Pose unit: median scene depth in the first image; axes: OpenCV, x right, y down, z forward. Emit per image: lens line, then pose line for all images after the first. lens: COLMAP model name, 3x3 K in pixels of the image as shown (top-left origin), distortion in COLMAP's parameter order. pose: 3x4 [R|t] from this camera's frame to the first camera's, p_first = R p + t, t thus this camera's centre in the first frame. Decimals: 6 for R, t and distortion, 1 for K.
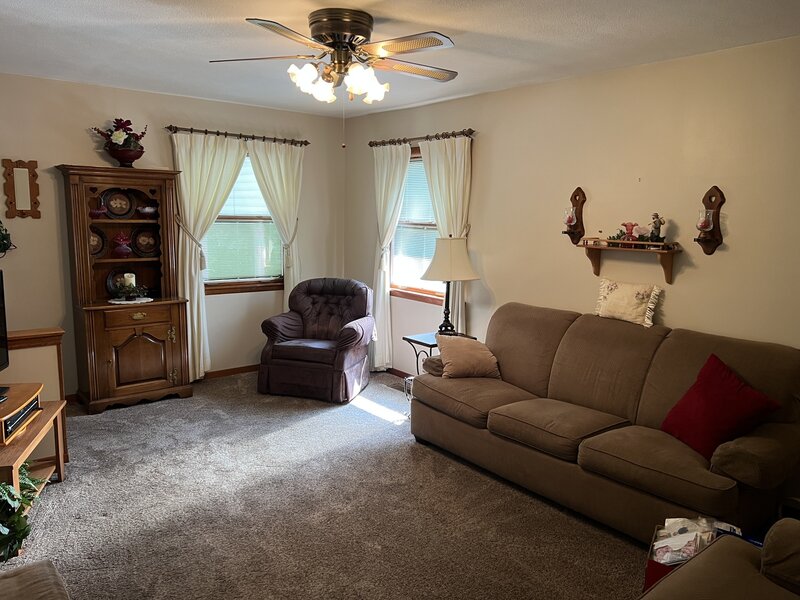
lens RADIAL K [[594.6, 0, 399.1], [0, 594.6, 302.5], [0, 0, 1]] dist [0.072775, -0.085027]
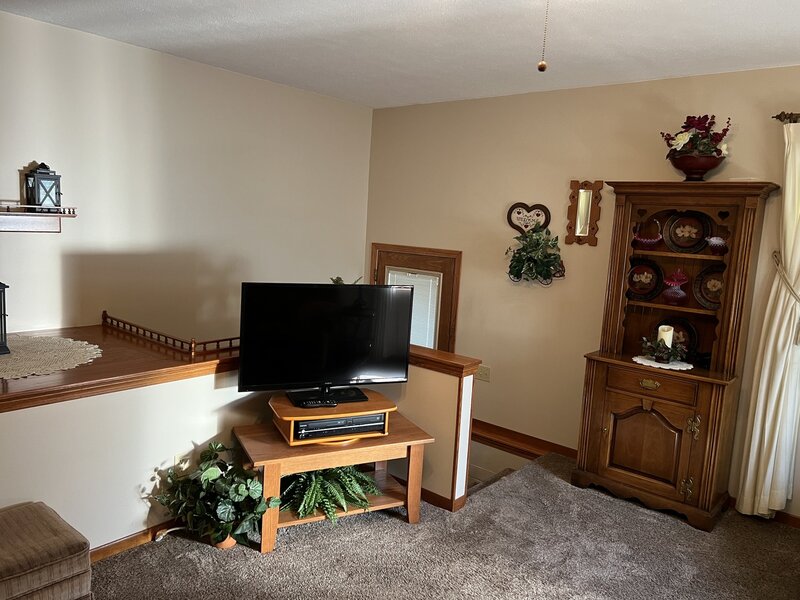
lens RADIAL K [[594.6, 0, 399.1], [0, 594.6, 302.5], [0, 0, 1]] dist [0.072775, -0.085027]
pose [[0.184623, 0.127611, -0.974490, 0.201227], [-0.203415, 0.975026, 0.089143, -0.075748], [0.961528, 0.181768, 0.205970, 0.537627]]
